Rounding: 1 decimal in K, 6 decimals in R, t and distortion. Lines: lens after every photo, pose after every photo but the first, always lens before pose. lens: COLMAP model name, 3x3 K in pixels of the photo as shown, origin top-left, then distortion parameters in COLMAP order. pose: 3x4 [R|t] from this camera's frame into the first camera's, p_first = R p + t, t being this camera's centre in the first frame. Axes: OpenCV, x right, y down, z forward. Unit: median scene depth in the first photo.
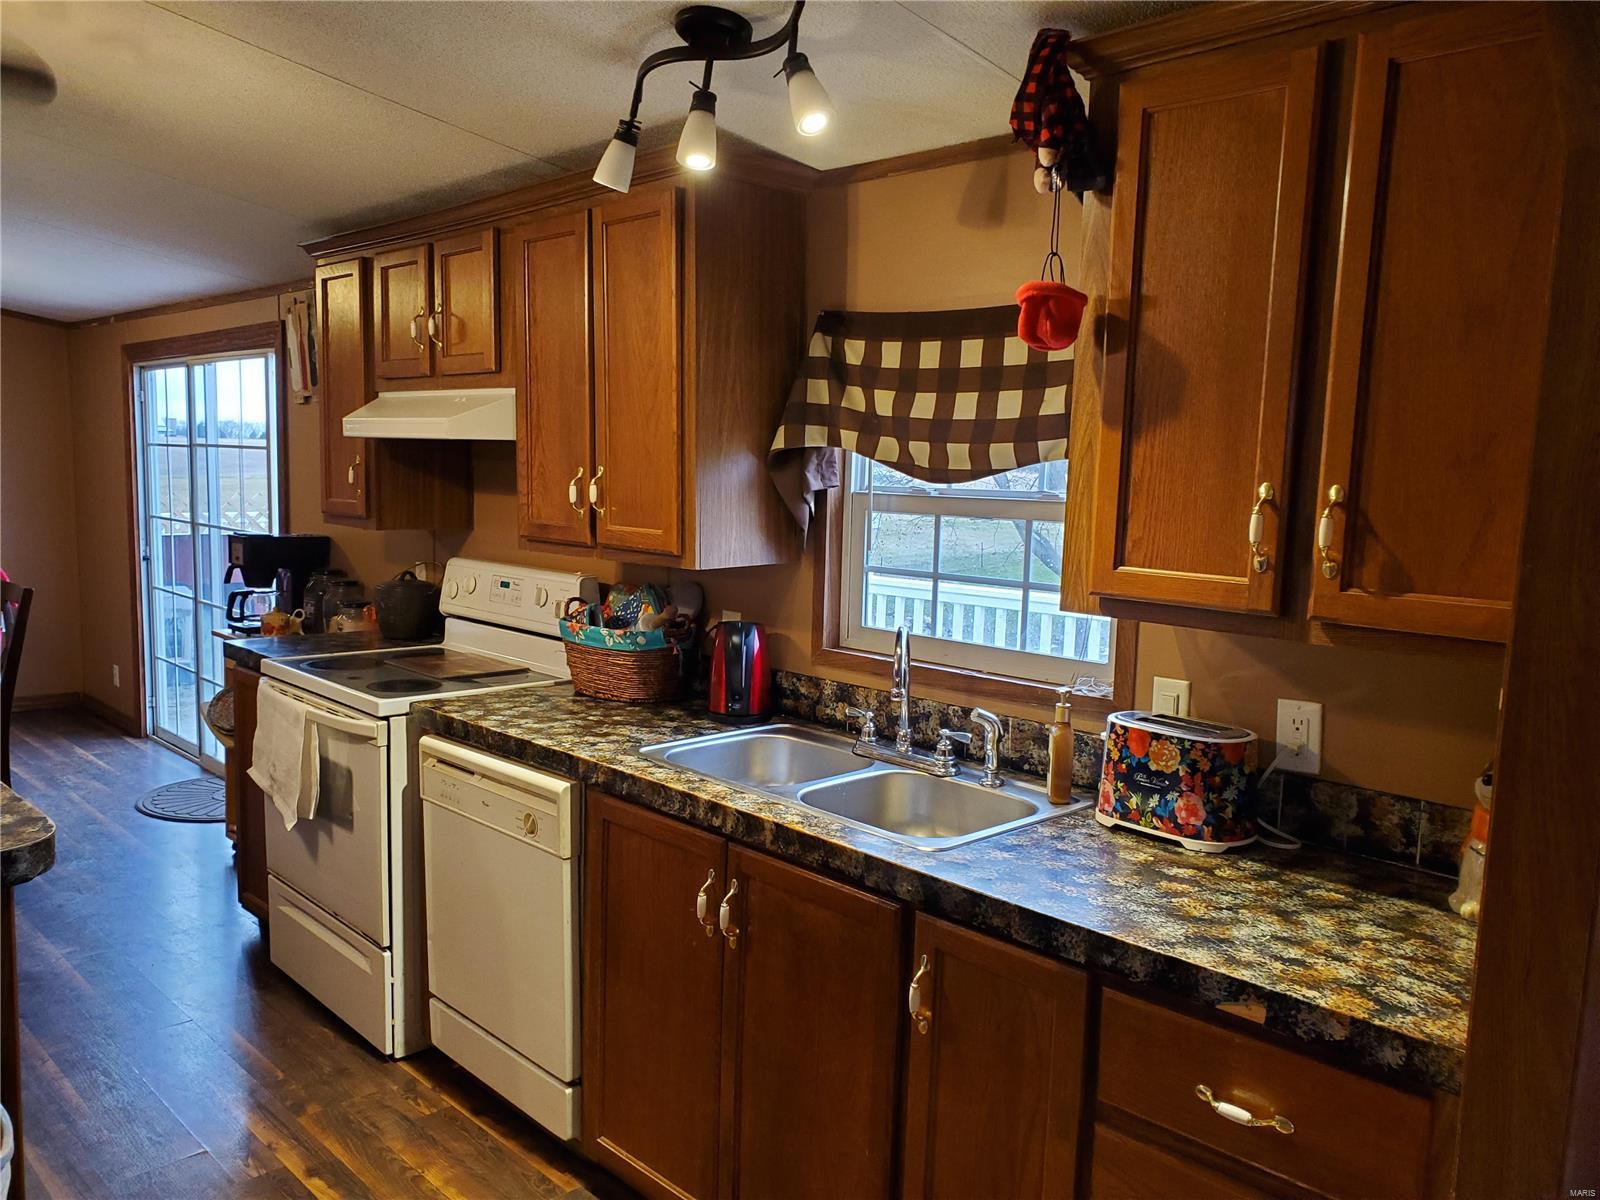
lens RADIAL K [[1245.1, 0, 769.4], [0, 1245.1, 628.4], [0, 0, 1]] dist [0.032023, -0.033831]
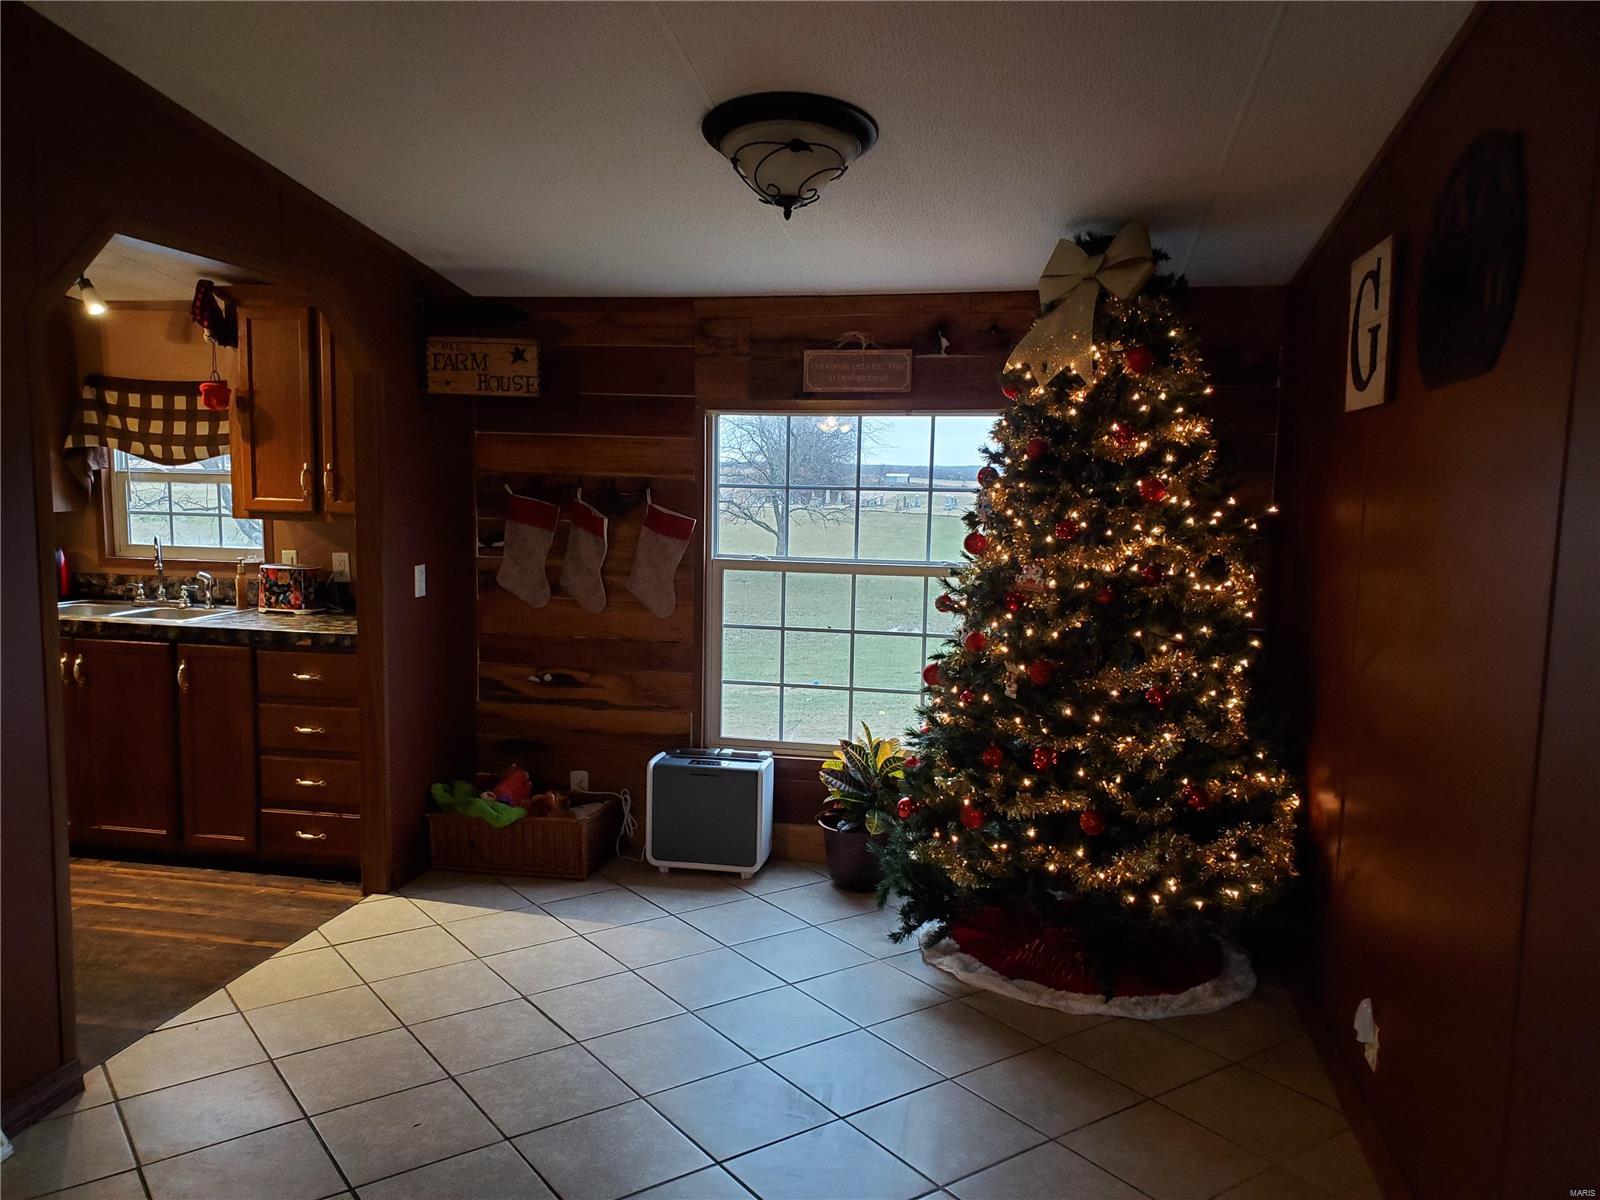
lens RADIAL K [[1245.1, 0, 781.2], [0, 1245.1, 618.5], [0, 0, 1]] dist [0.032023, -0.033831]
pose [[0.823870, -0.075474, 0.561732, -0.203245], [0.077116, 0.996805, 0.020827, 0.163366], [-0.561509, 0.026160, 0.827057, -1.221478]]
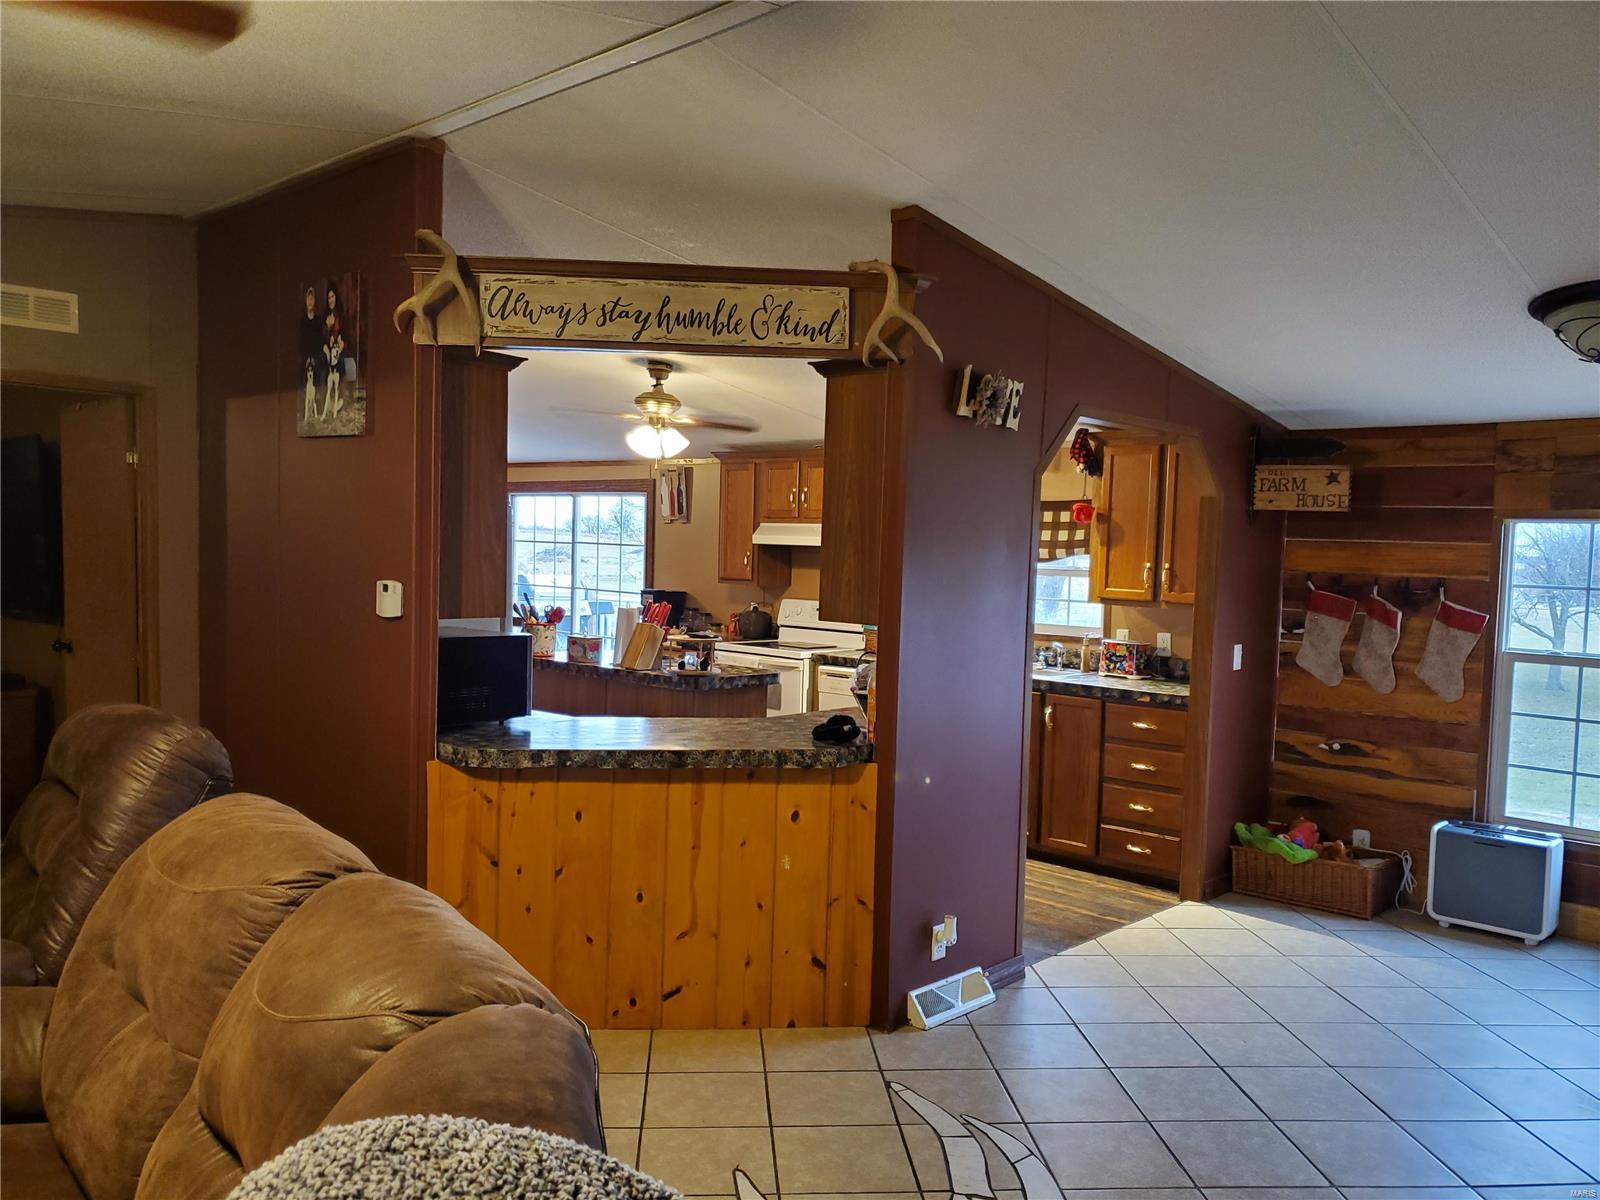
lens RADIAL K [[1245.1, 0, 789.0], [0, 1245.1, 621.7], [0, 0, 1]] dist [0.032023, -0.033831]
pose [[0.998684, 0.000056, 0.051282, -0.537828], [0.003610, 0.997442, -0.071392, 0.200579], [-0.051155, 0.071483, 0.996129, -1.652606]]
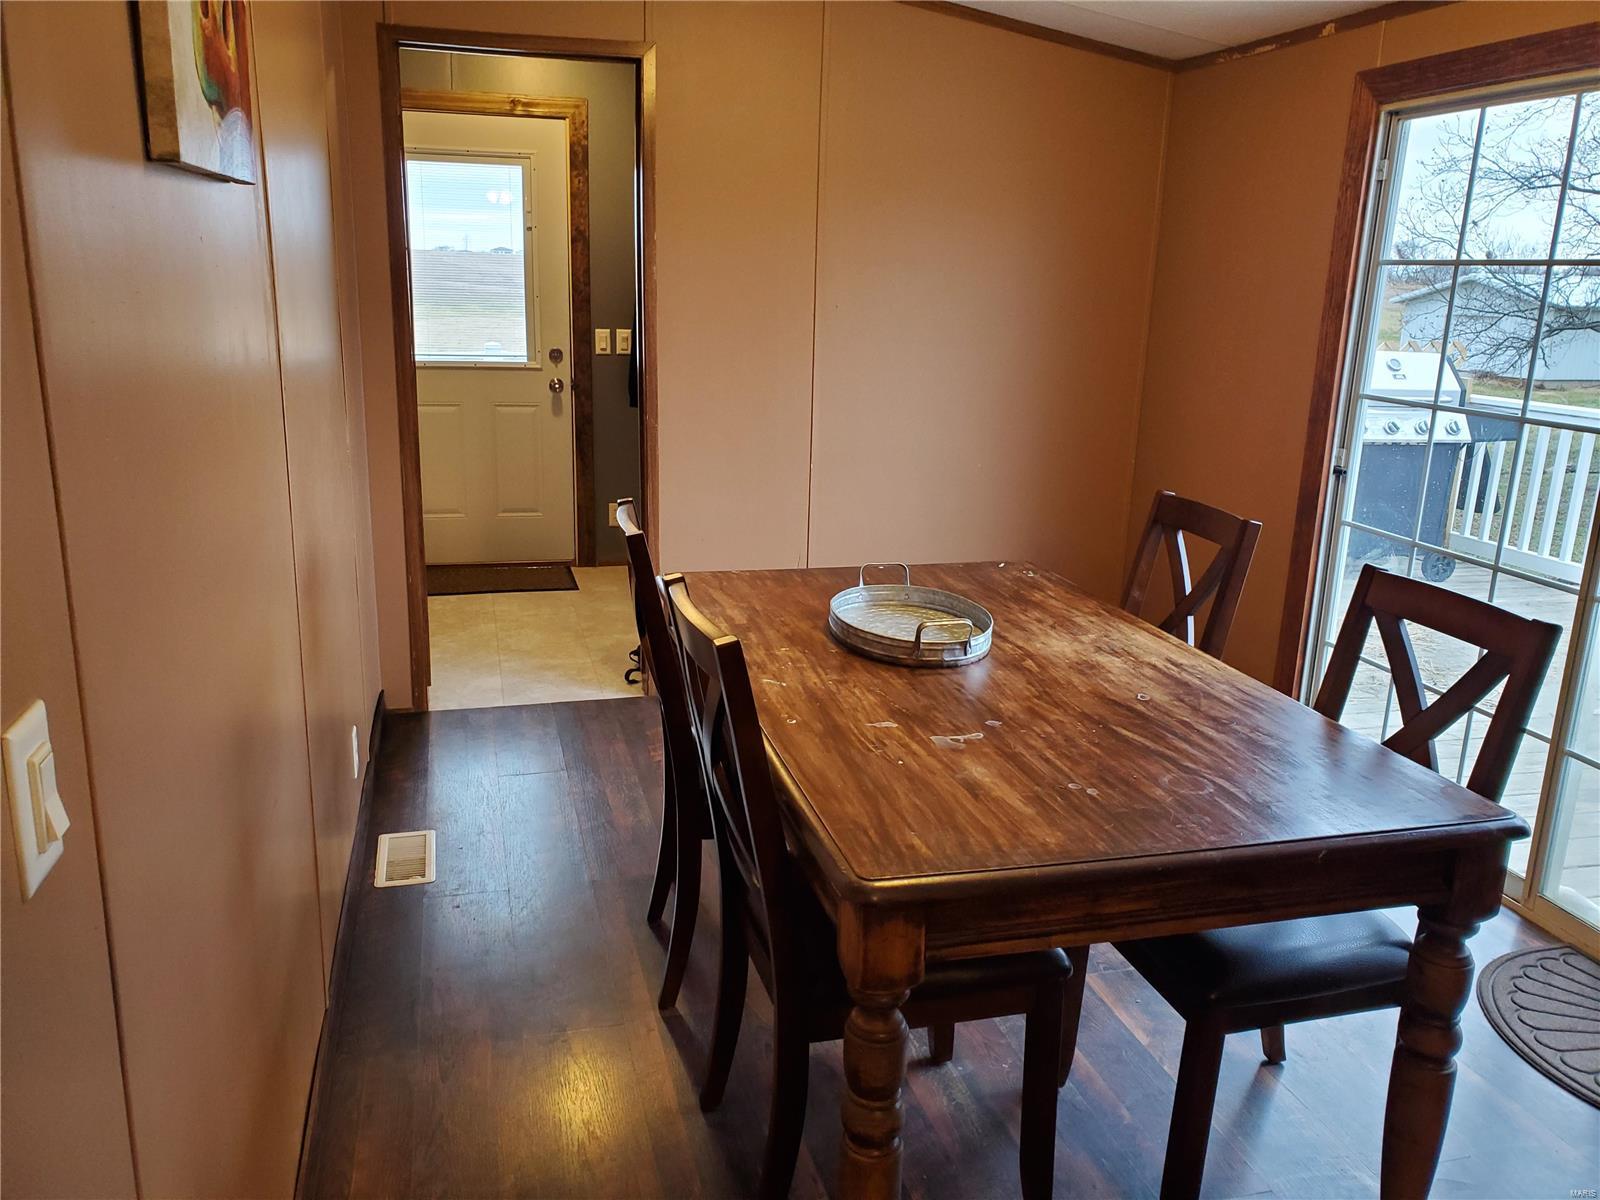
lens RADIAL K [[1245.1, 0, 785.0], [0, 1245.1, 603.4], [0, 0, 1]] dist [0.032023, -0.033831]
pose [[0.872988, 0.120117, -0.472719, -1.108881], [-0.064530, 0.989125, 0.132166, -0.139474], [0.483453, -0.084875, 0.871246, 0.973687]]
